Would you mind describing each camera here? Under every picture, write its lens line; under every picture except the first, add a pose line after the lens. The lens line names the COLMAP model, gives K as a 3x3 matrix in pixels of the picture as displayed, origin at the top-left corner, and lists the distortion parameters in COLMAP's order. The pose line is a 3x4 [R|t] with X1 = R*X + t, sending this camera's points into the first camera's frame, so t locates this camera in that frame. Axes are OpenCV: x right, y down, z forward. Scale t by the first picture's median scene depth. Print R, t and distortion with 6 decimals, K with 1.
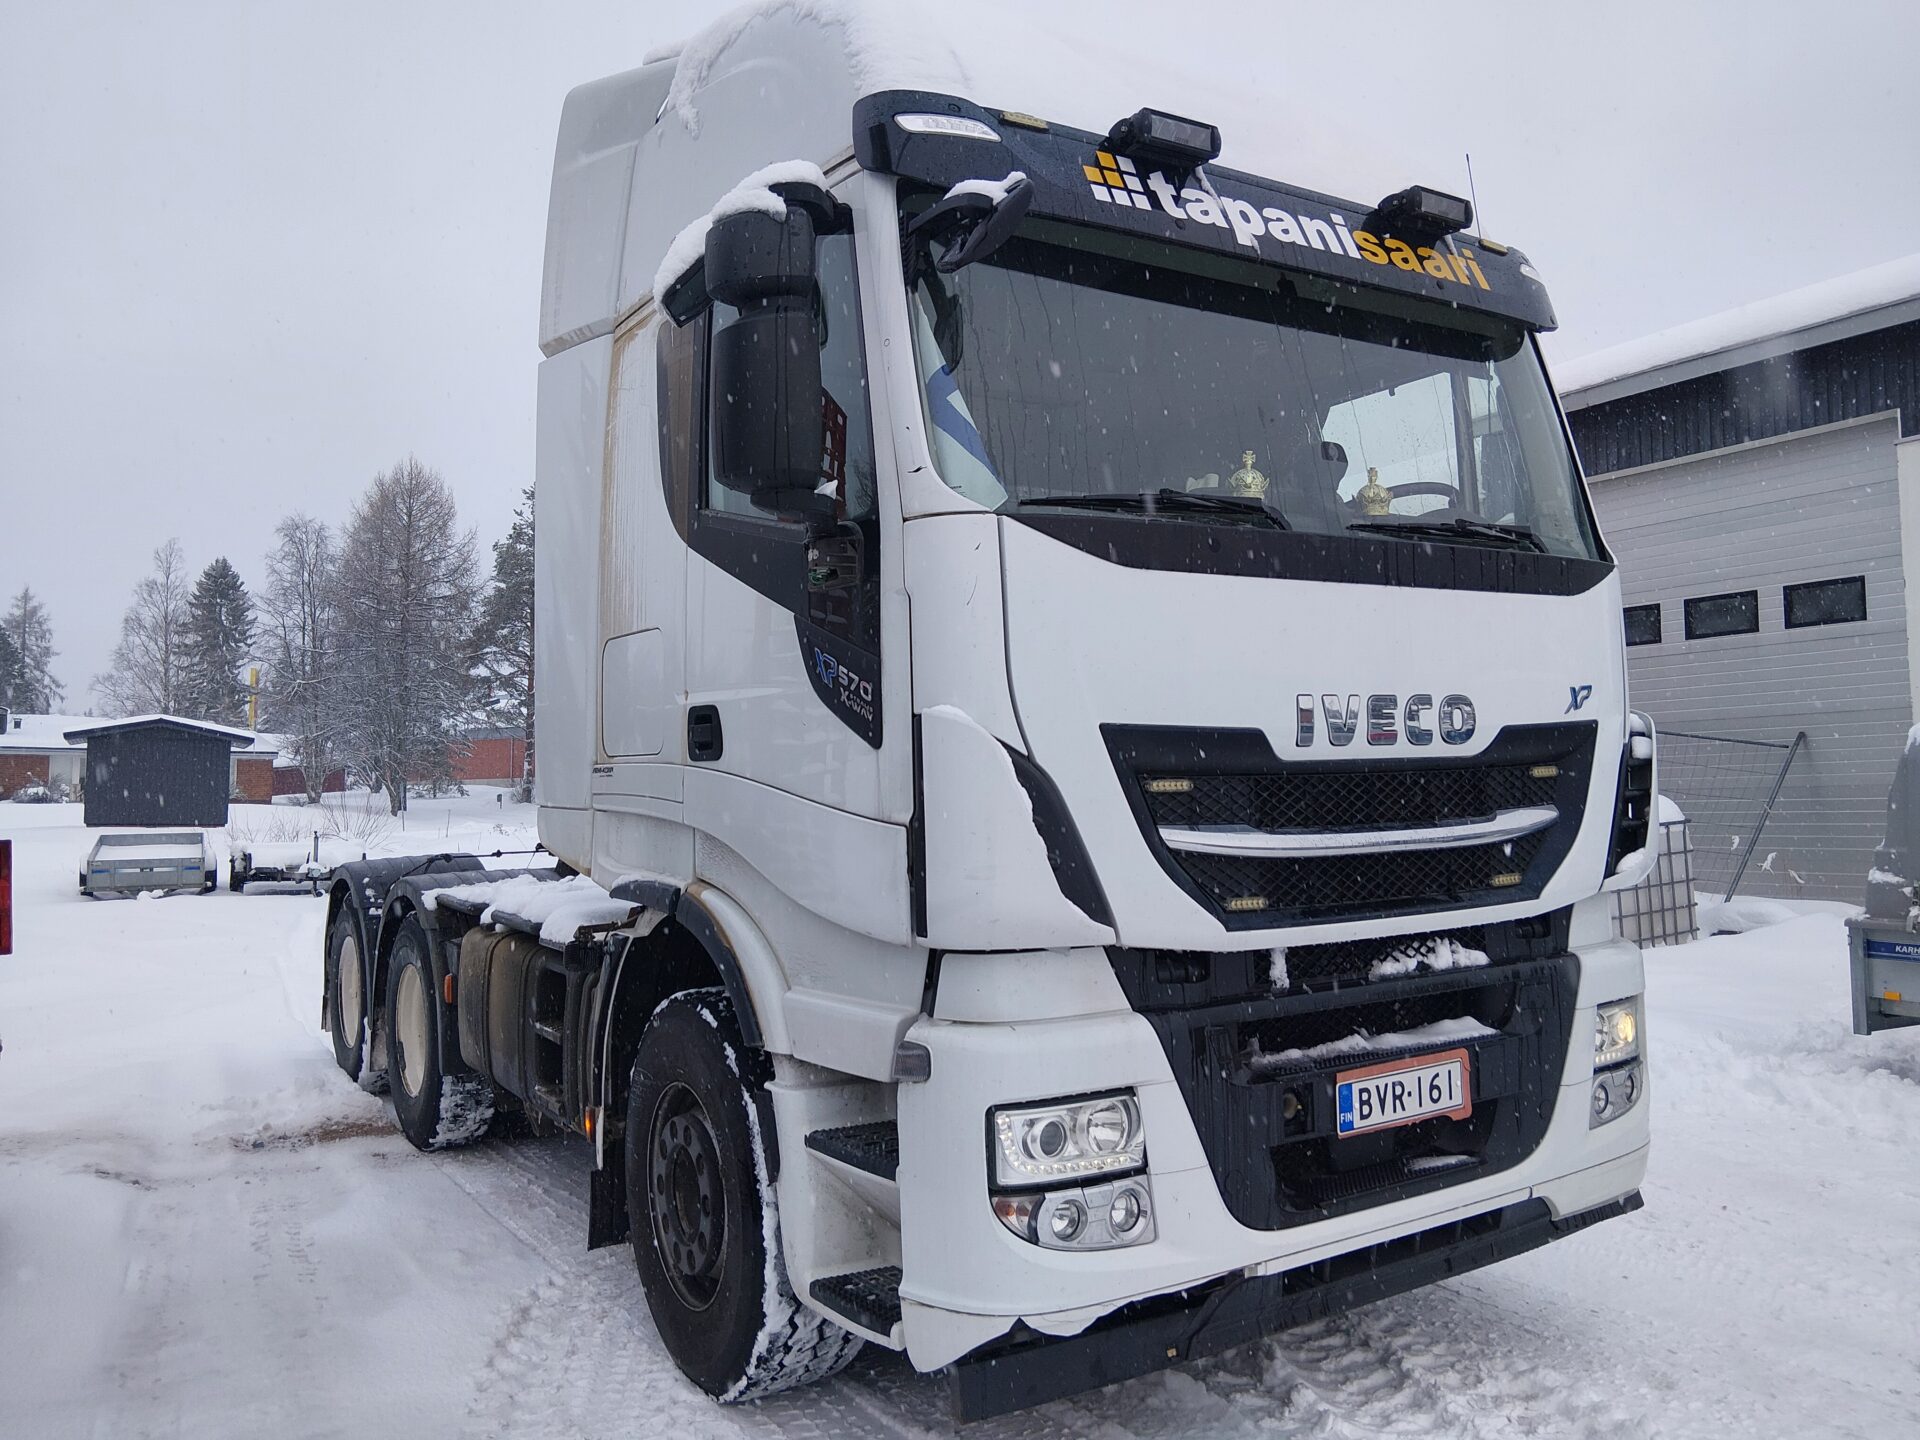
lens RADIAL K [[1440.7, 0, 954.9], [0, 1440.7, 707.1], [0, 0, 1]] dist [0.105156, -0.170304]
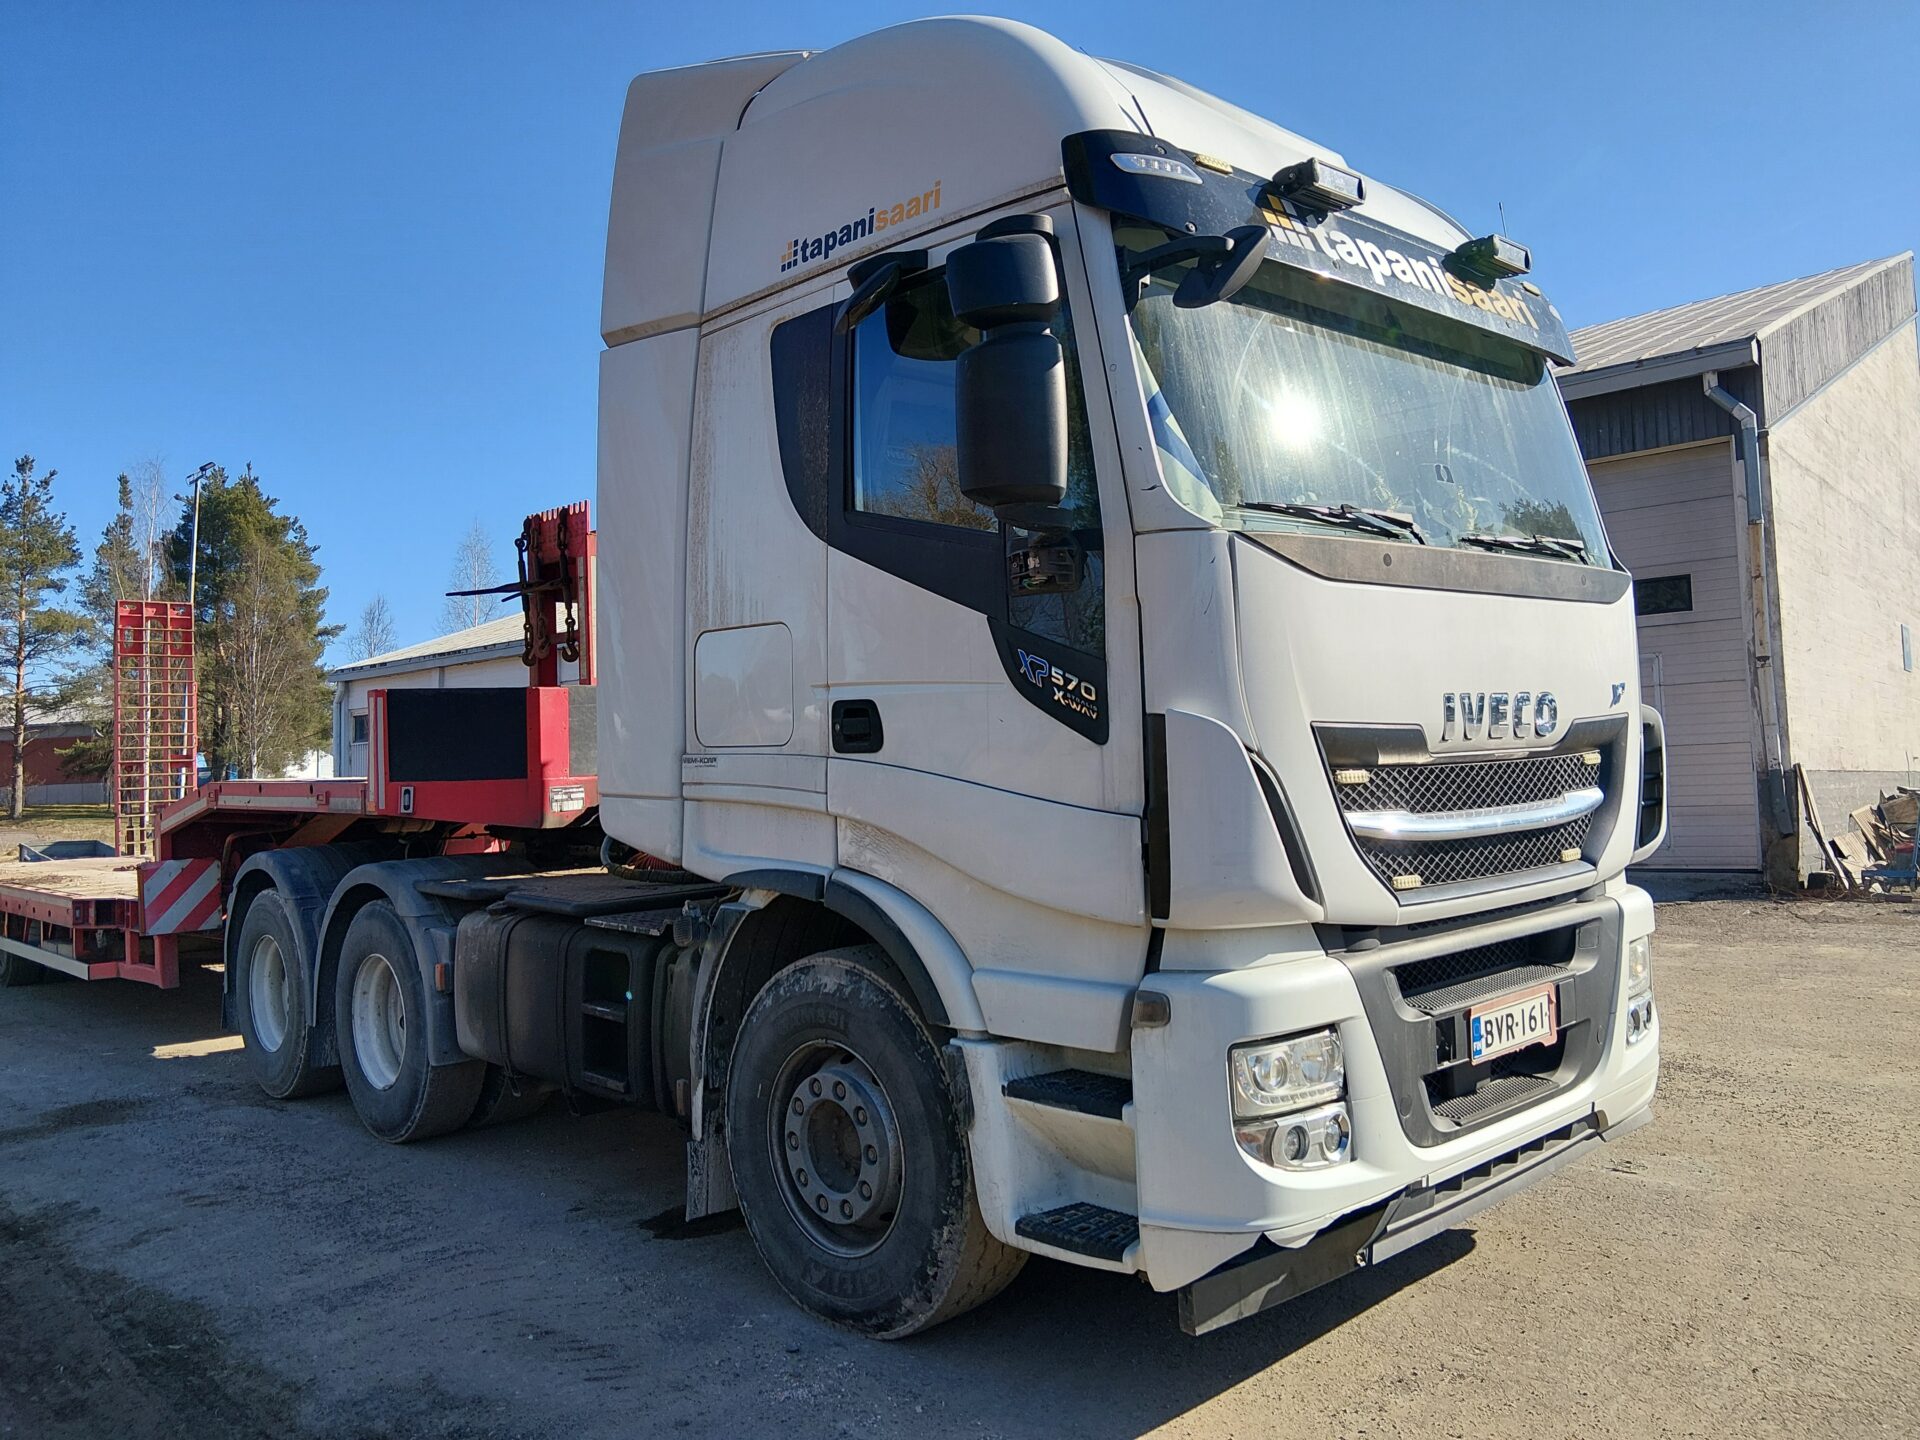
lens RADIAL K [[1440.7, 0, 958.7], [0, 1440.7, 706.4], [0, 0, 1]] dist [0.105156, -0.170304]
pose [[0.984804, -0.000576, 0.173670, -0.313870], [-0.002835, 0.999808, 0.019394, -0.018708], [-0.173647, -0.019592, 0.984613, -0.040207]]
